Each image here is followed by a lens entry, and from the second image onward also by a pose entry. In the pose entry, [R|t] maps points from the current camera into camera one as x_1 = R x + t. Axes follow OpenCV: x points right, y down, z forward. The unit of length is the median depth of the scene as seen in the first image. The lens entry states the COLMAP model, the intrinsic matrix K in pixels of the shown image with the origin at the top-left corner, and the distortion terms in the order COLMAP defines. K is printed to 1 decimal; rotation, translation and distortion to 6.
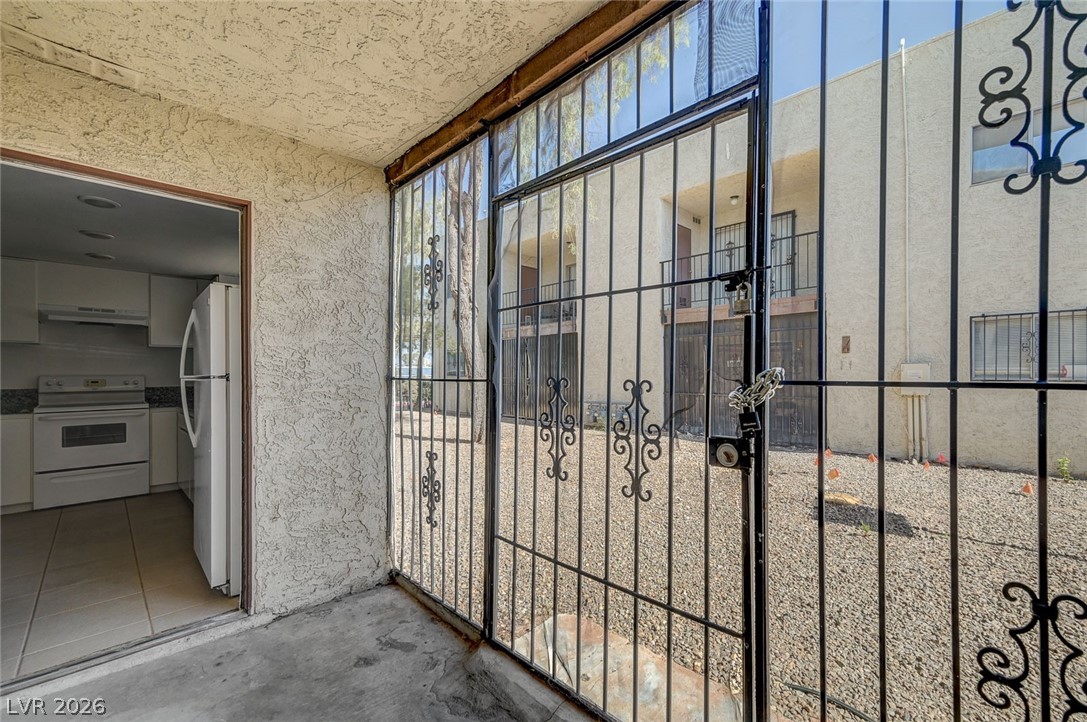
lens RADIAL K [[450.0, 0, 541.8], [0, 450.0, 367.4], [0, 0, 1]] dist [-0.000143, -0.000004]
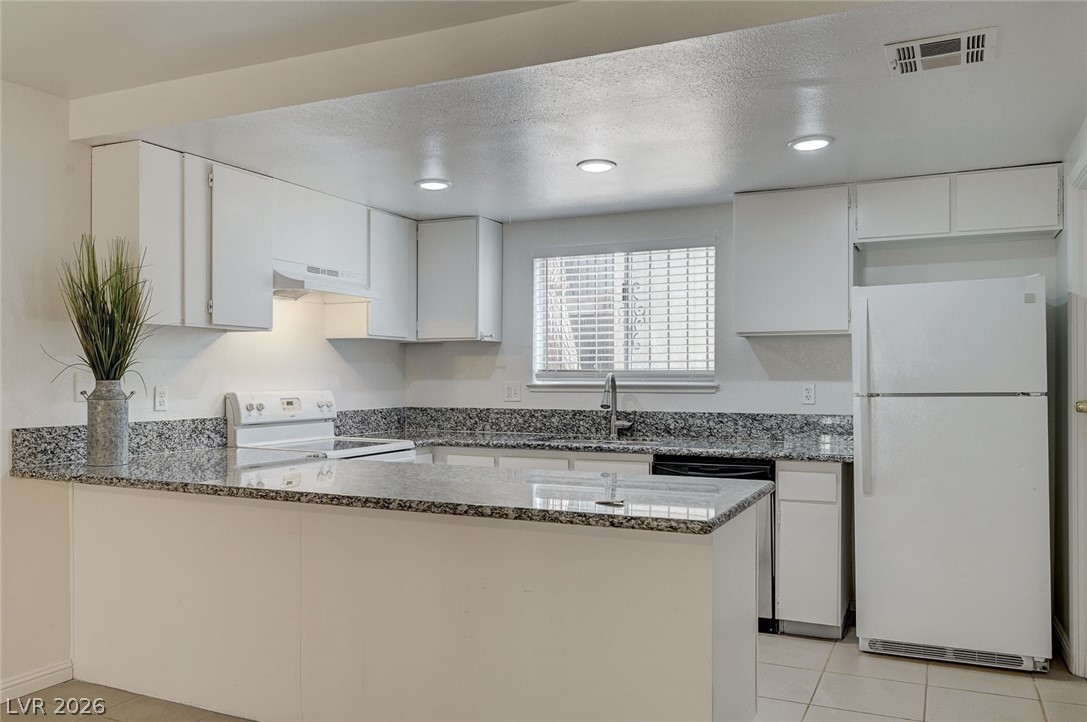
lens RADIAL K [[839.5, 0, 552.3], [0, 839.5, 379.0], [0, 0, 1]] dist [-0.006079, -0.004692]
pose [[0.942710, -0.000532, 0.333613, -1.091409], [-0.001762, 0.999977, 0.006574, -0.004516], [-0.333608, -0.006785, 0.942687, -0.055762]]
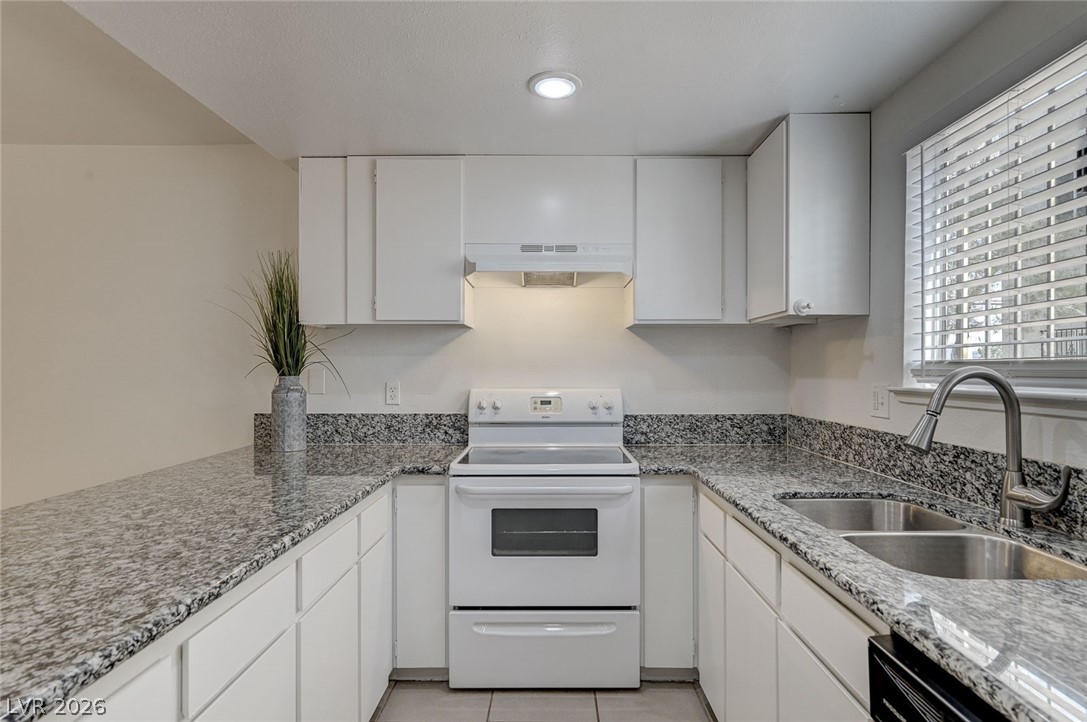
lens RADIAL K [[590.4, 0, 548.3], [0, 590.4, 368.2], [0, 0, 1]] dist [-0.003929, 0.002389]
pose [[0.697509, -0.001532, -0.716574, -0.568621], [0.002613, 0.999997, 0.000406, -0.005416], [0.716571, -0.002156, 0.697510, 0.591252]]
